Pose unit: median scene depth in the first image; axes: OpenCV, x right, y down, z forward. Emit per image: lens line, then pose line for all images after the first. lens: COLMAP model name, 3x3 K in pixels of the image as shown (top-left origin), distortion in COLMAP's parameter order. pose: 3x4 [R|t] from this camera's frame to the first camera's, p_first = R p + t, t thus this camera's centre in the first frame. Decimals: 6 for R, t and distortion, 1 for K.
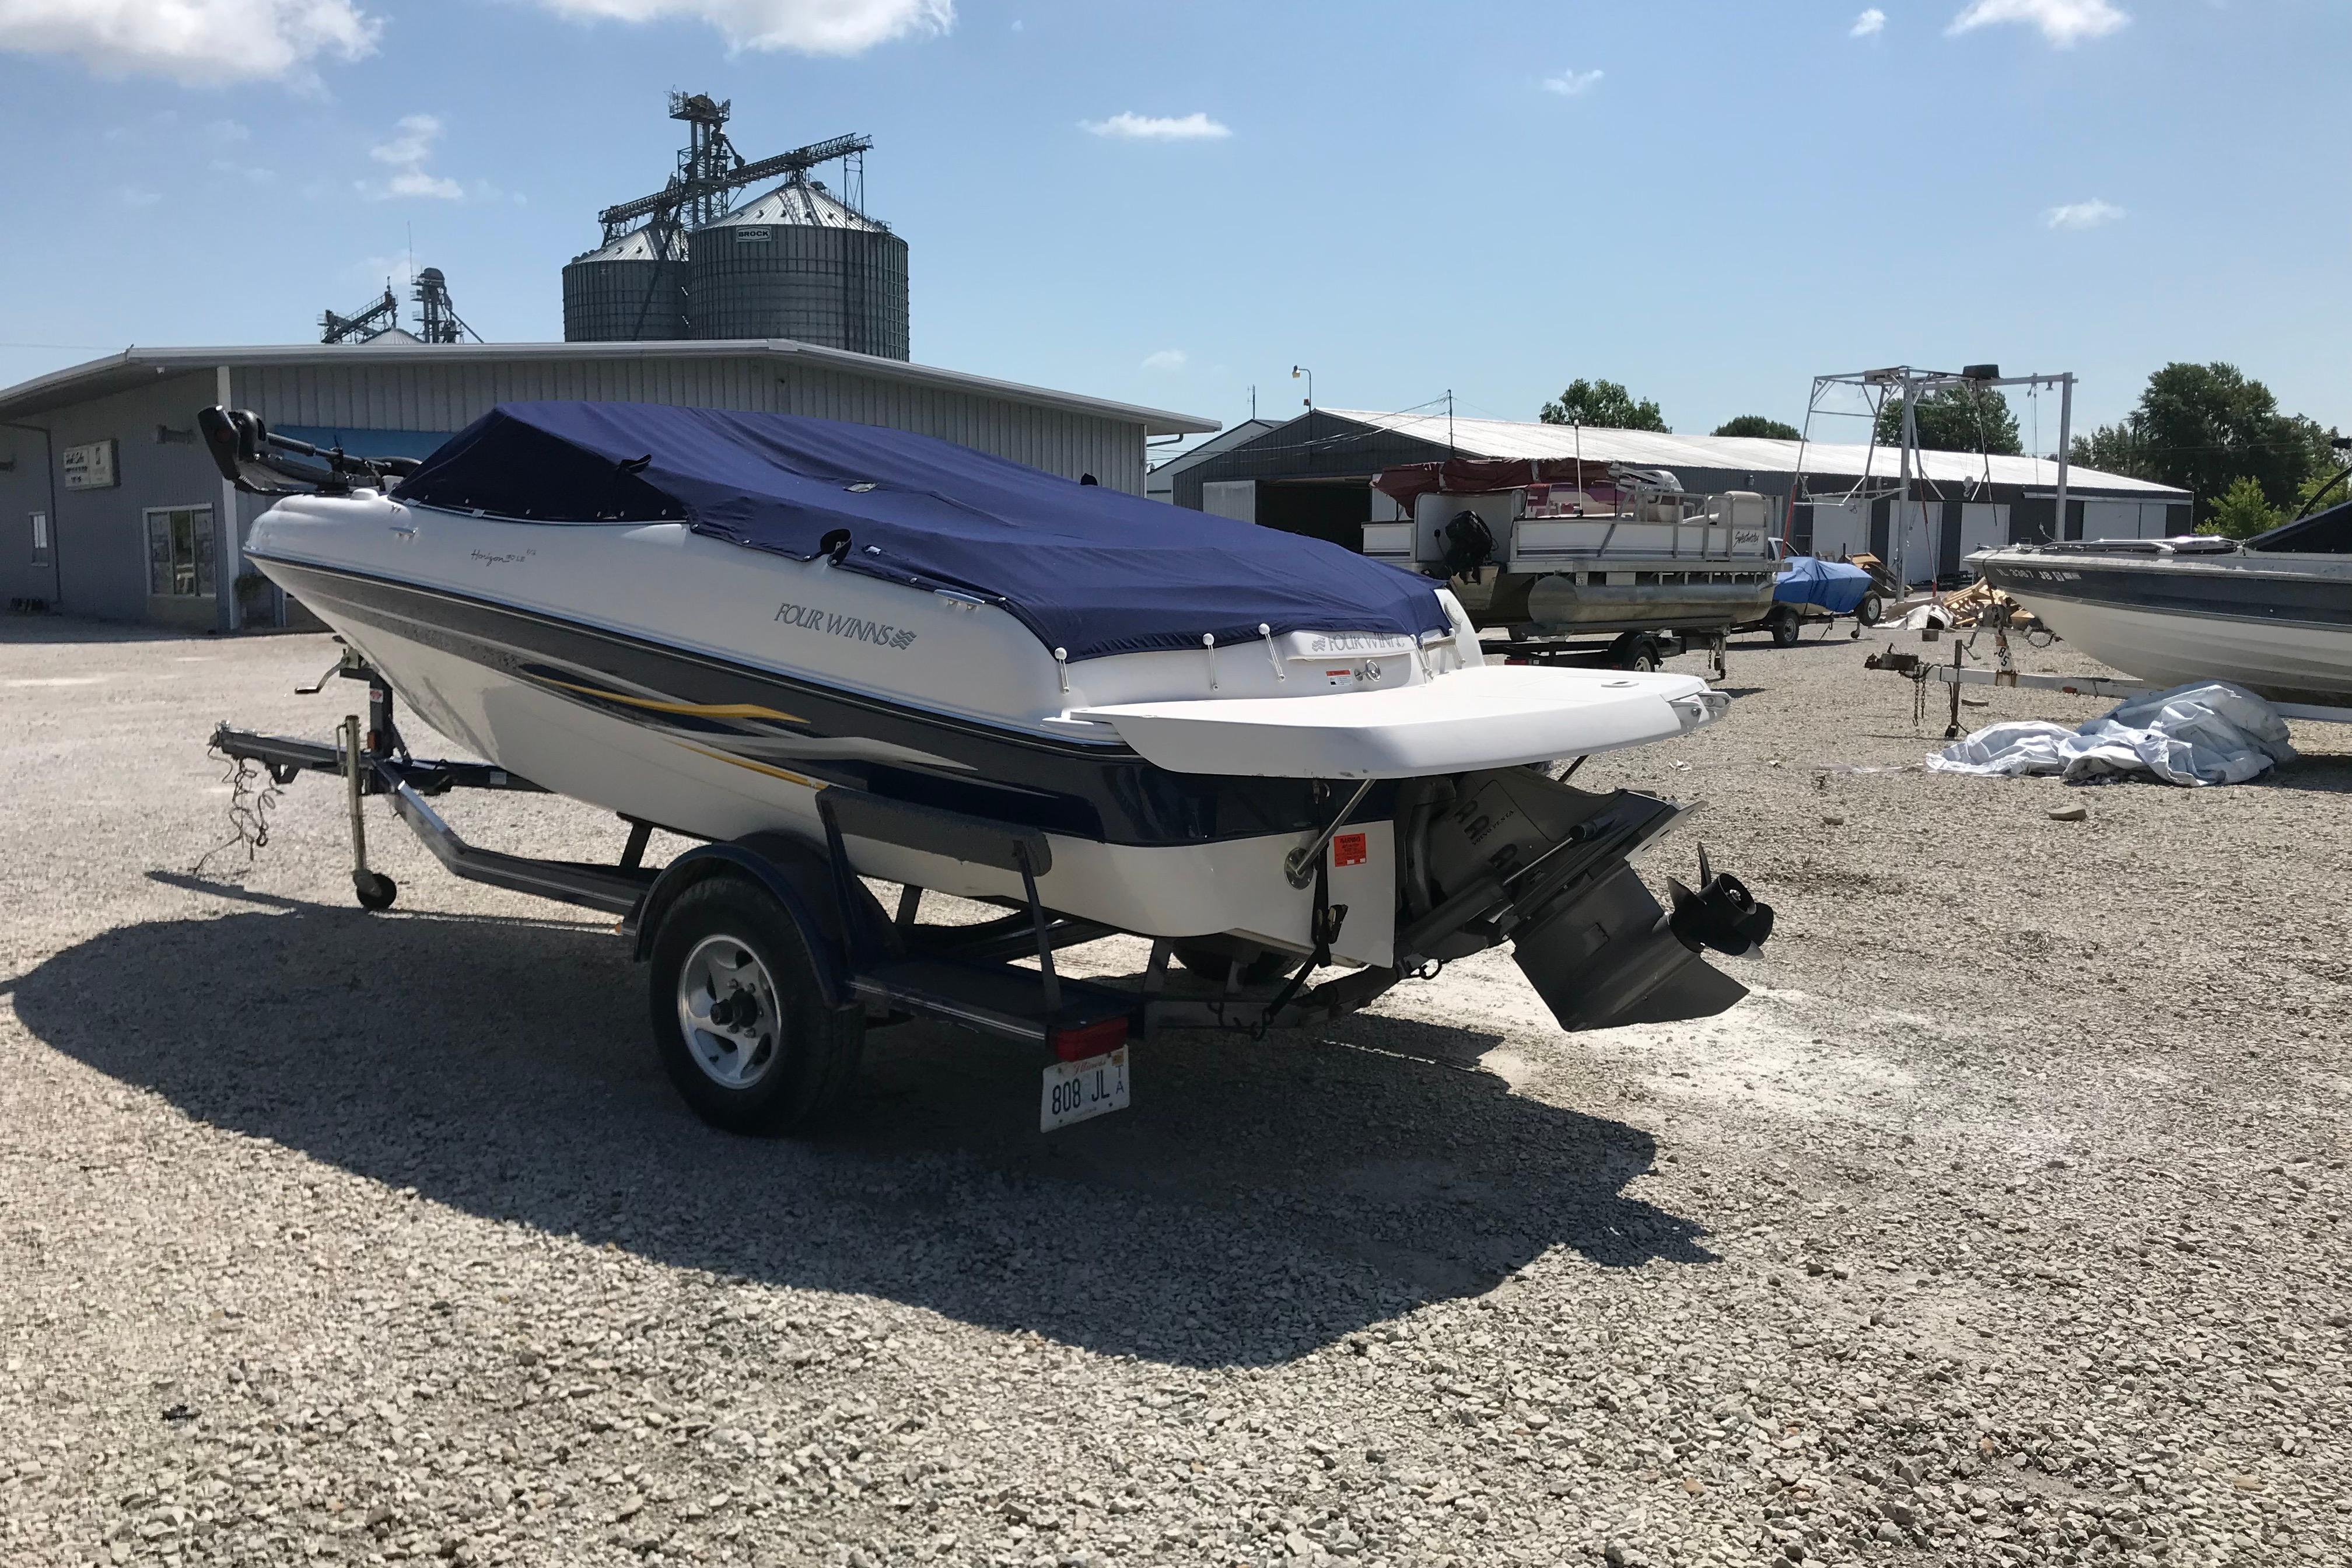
lens RADIAL K [[1944.4, 0, 1149.3], [0, 1944.4, 719.8], [0, 0, 1]] dist [0.036167, -0.026527]
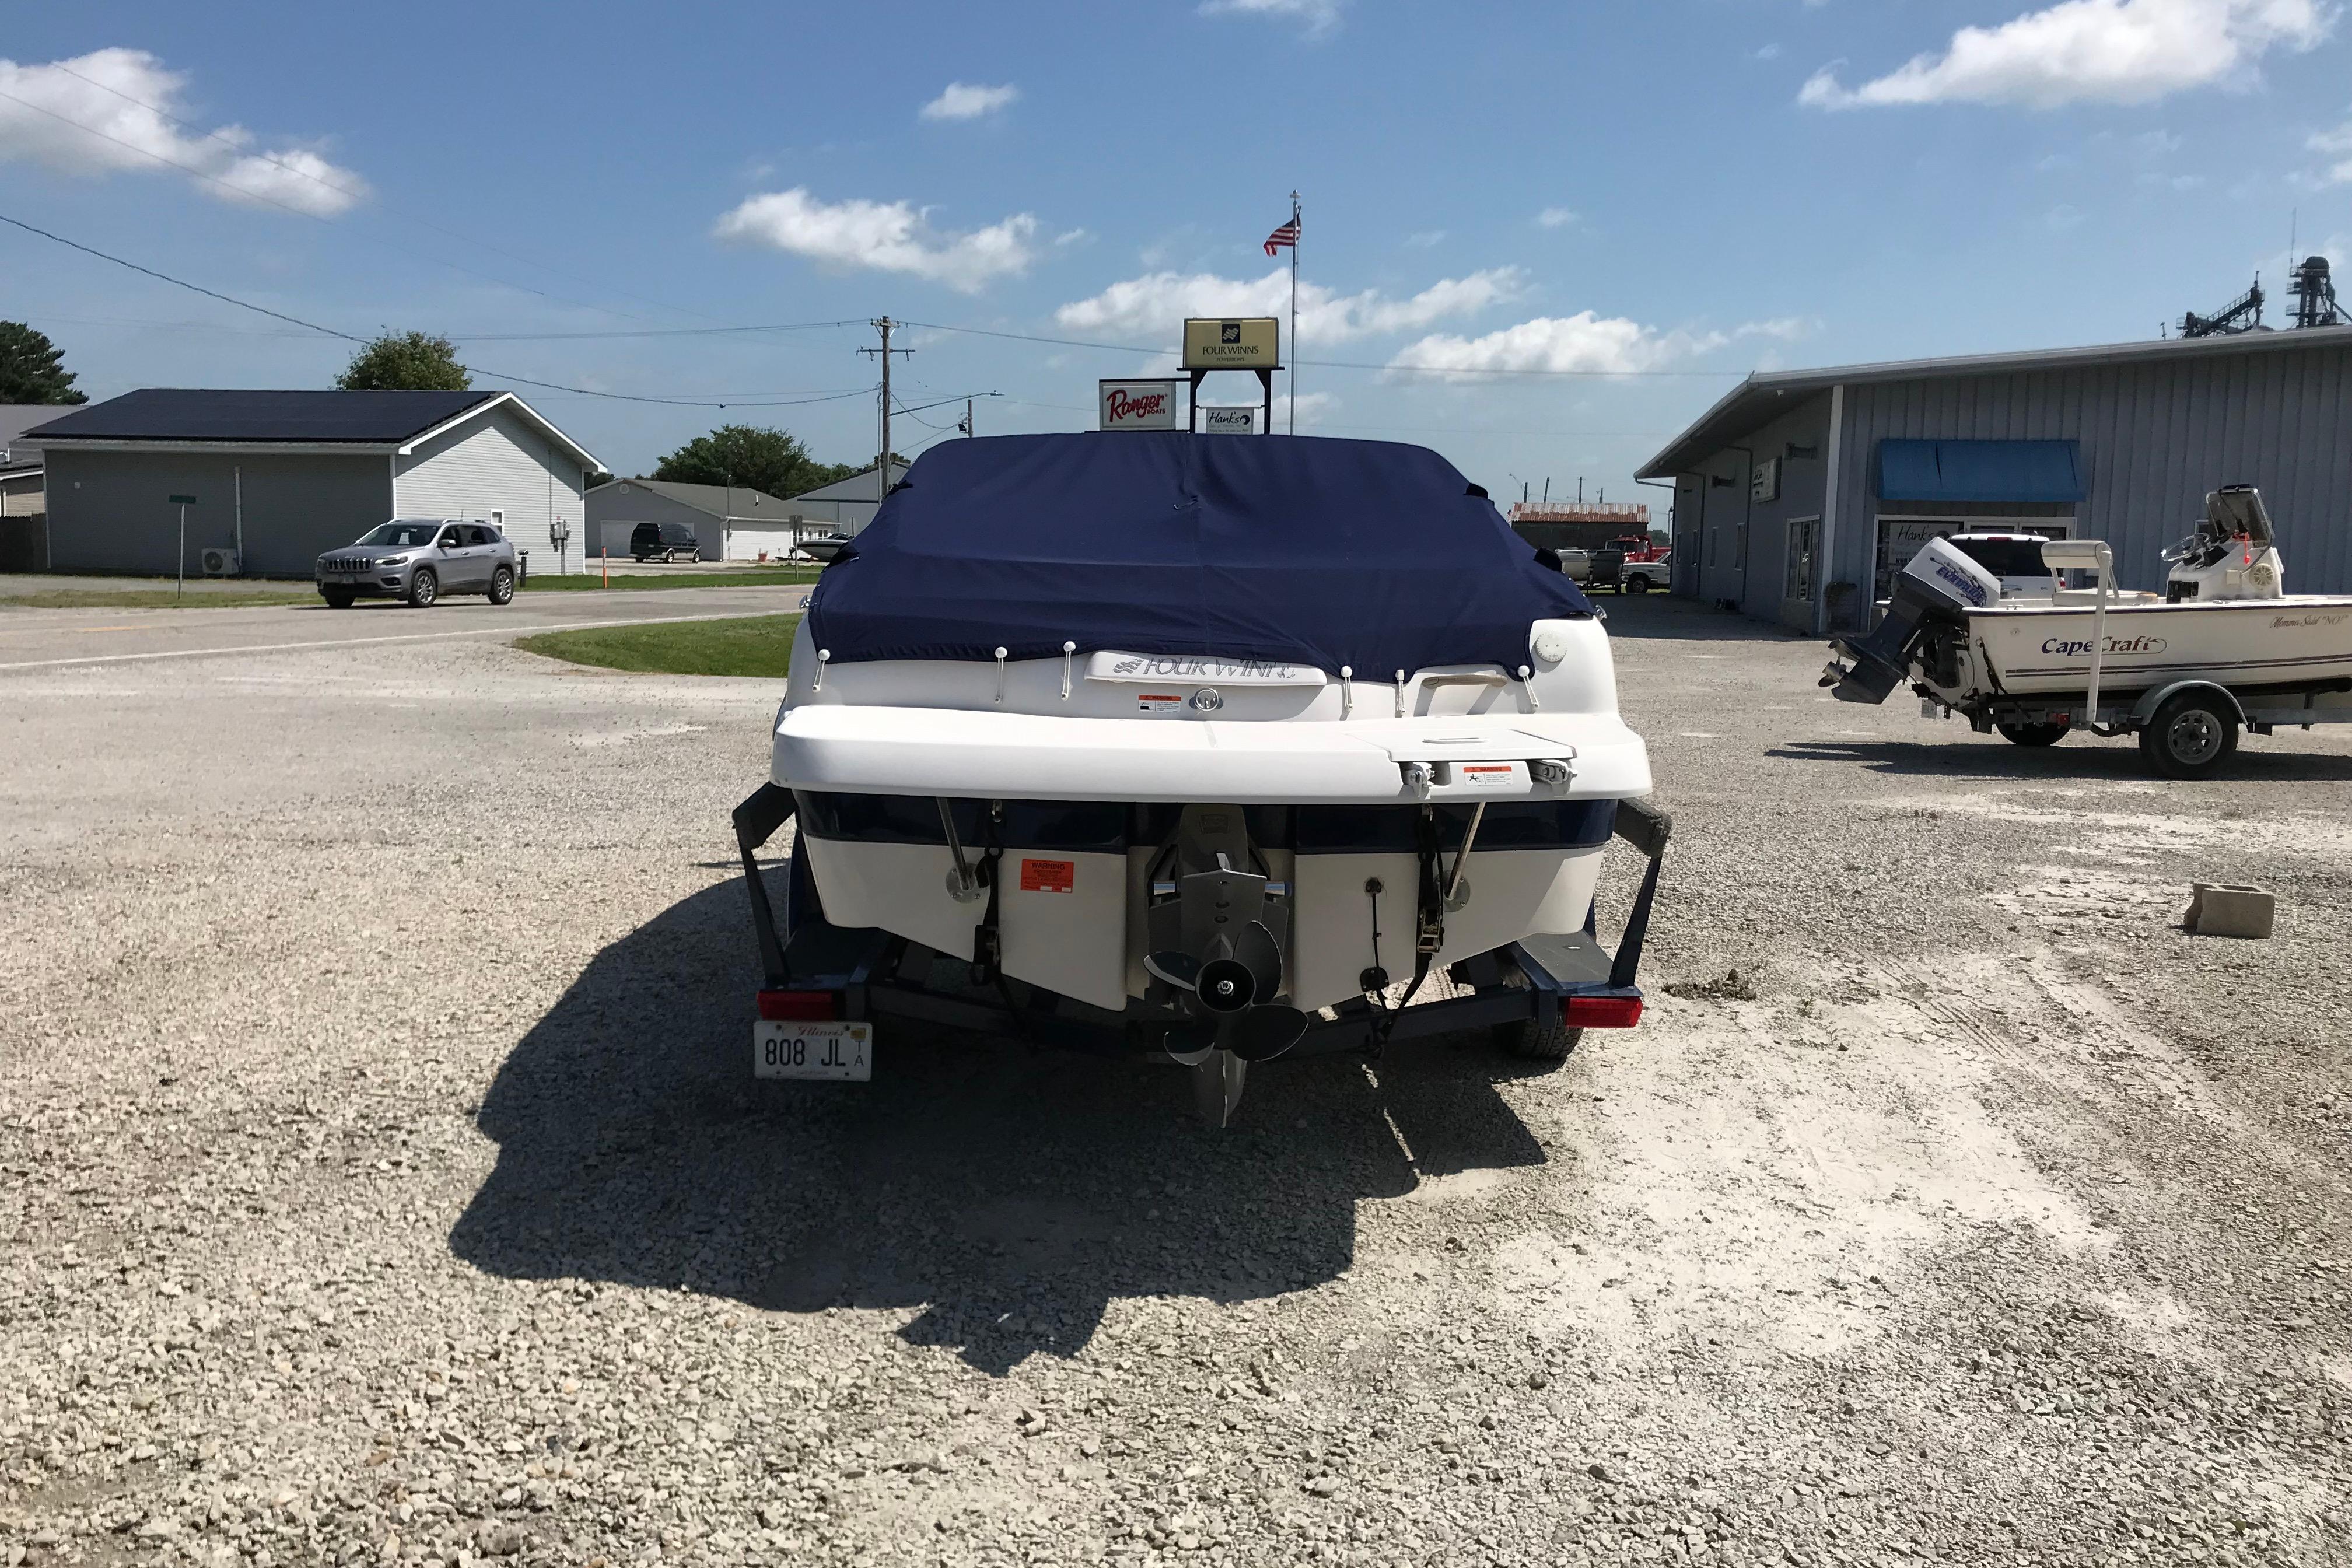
lens RADIAL K [[1944.4, 0, 1172.4], [0, 1944.4, 692.2], [0, 0, 1]] dist [0.036167, -0.026527]
pose [[0.630282, 0.070302, -0.773176, 0.831807], [-0.084836, 0.996165, 0.021421, -0.047424], [0.771717, 0.052092, 0.633829, 0.401837]]
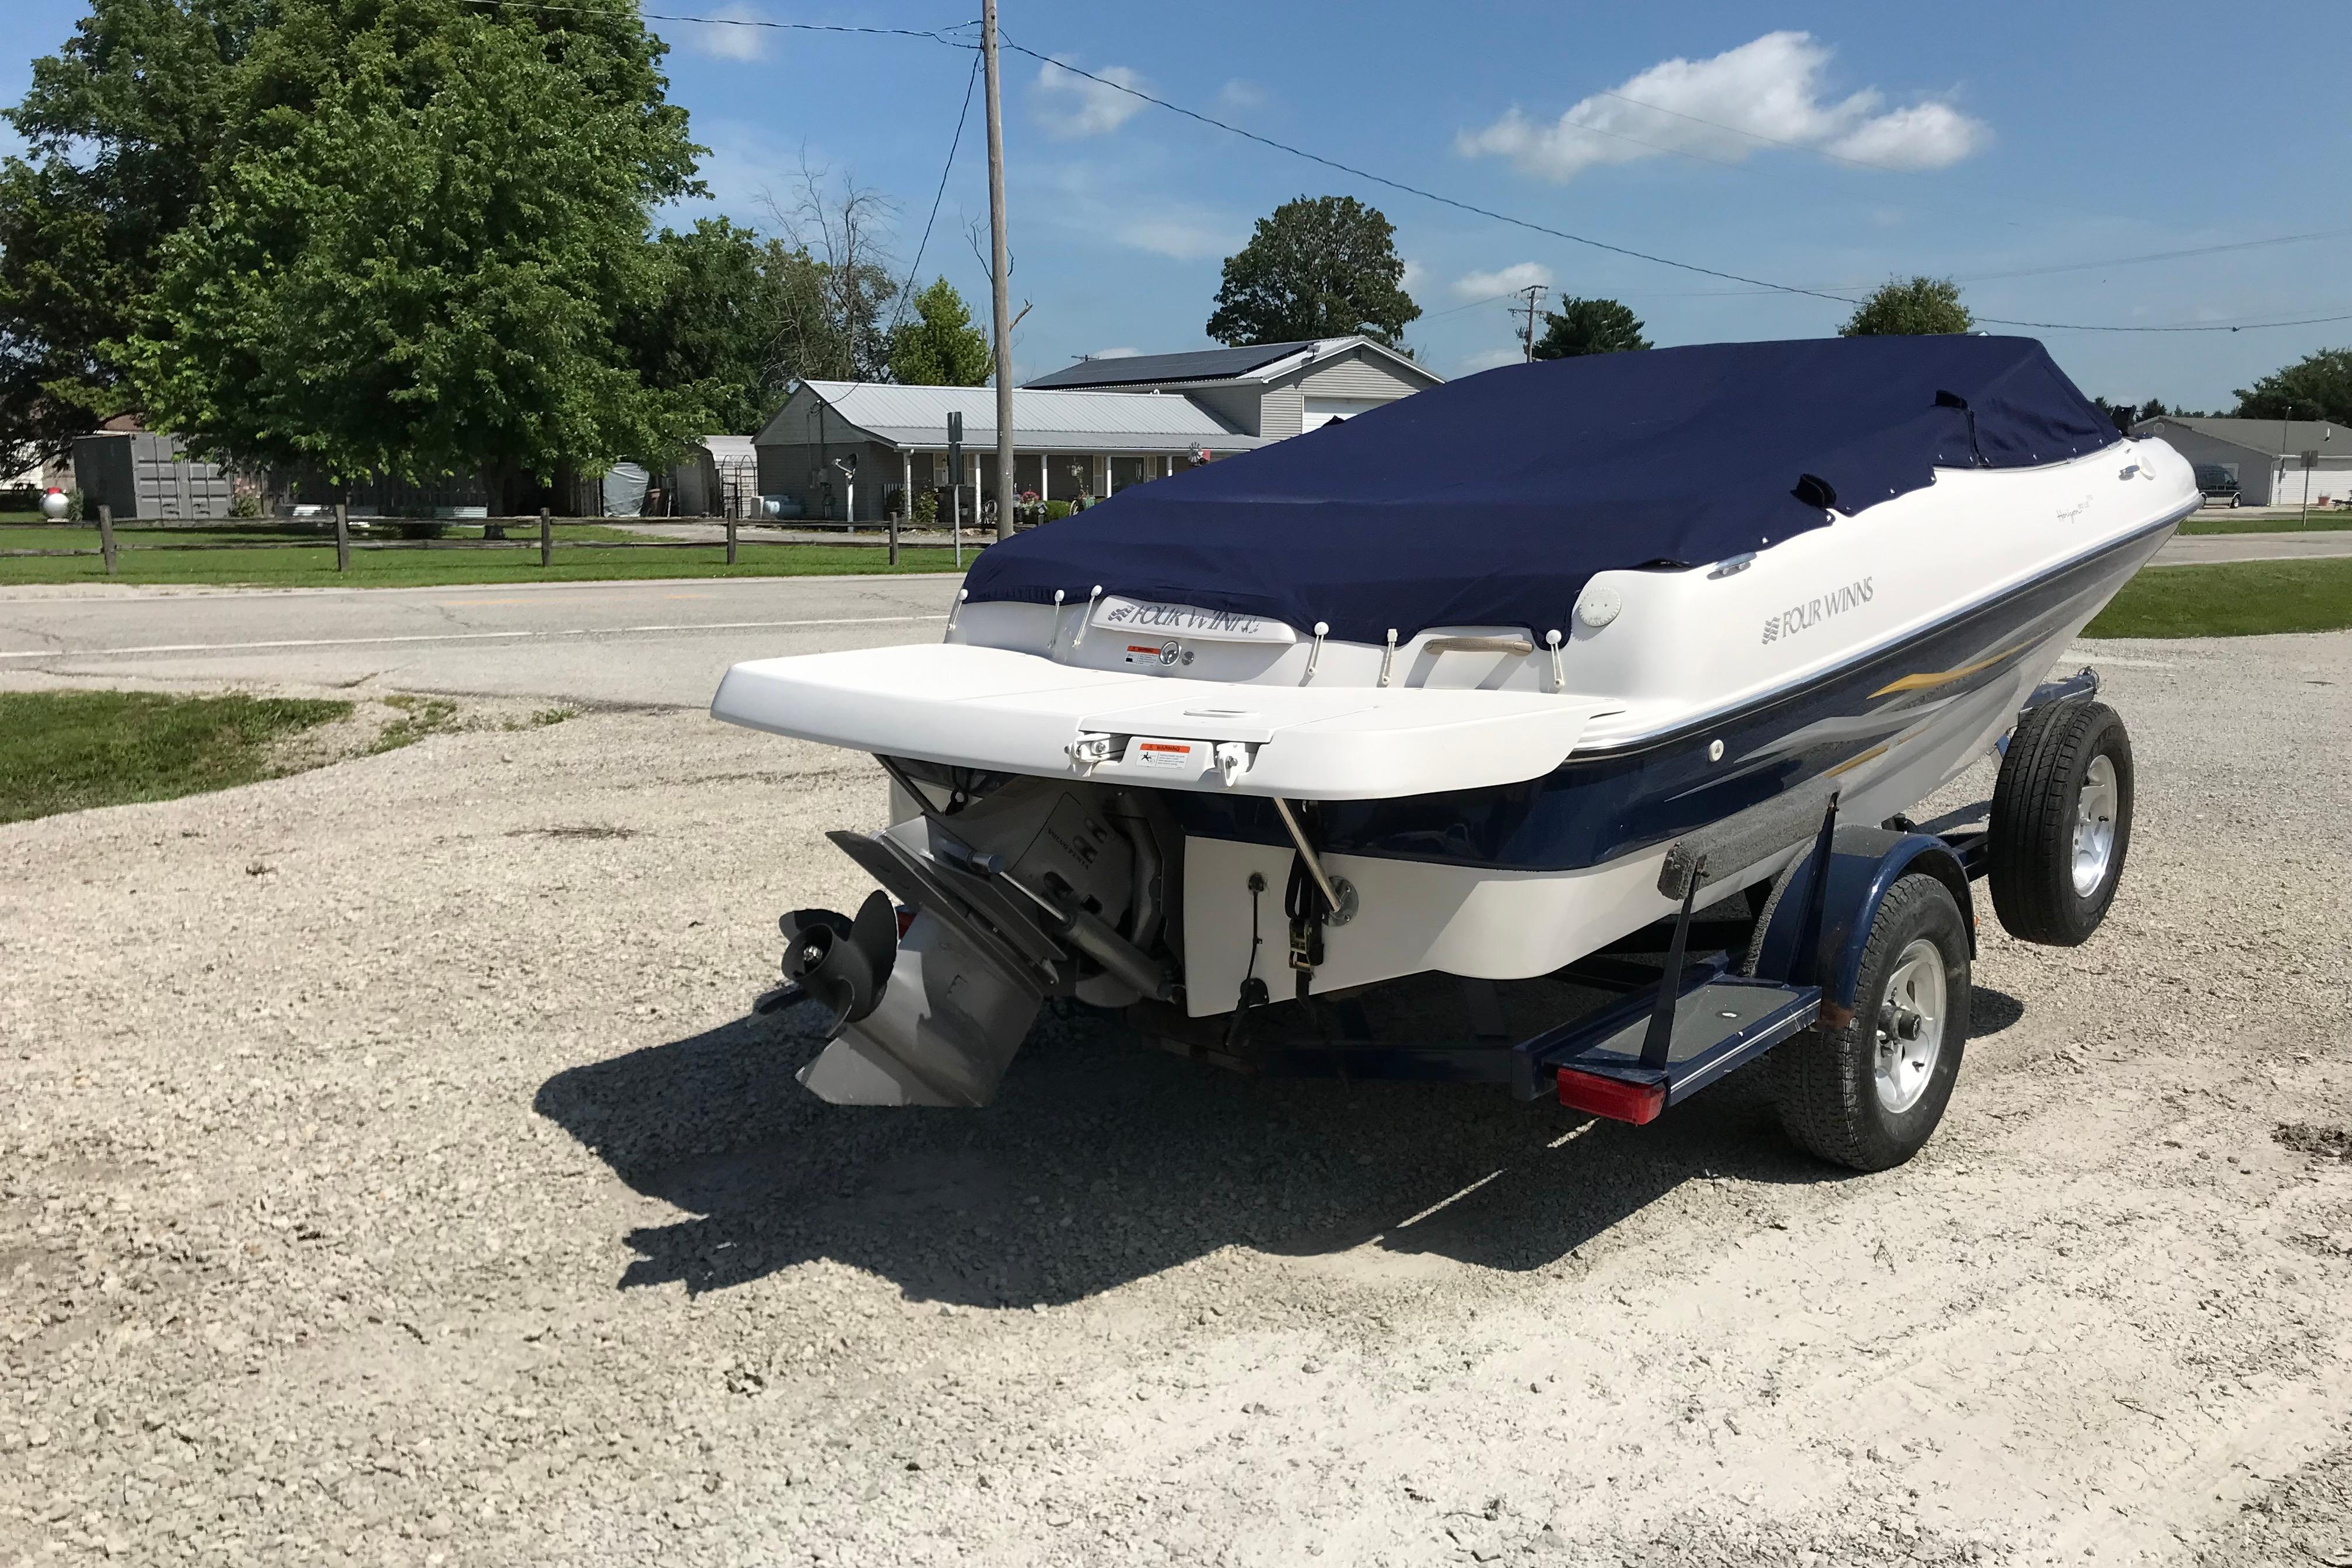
lens RADIAL K [[1944.4, 0, 1169.0], [0, 1944.4, 692.8], [0, 0, 1]] dist [0.036167, -0.026527]
pose [[-0.084241, 0.110042, -0.990351, 0.949113], [-0.087924, 0.989186, 0.117392, -0.106932], [0.992559, 0.096965, -0.073654, 1.072954]]
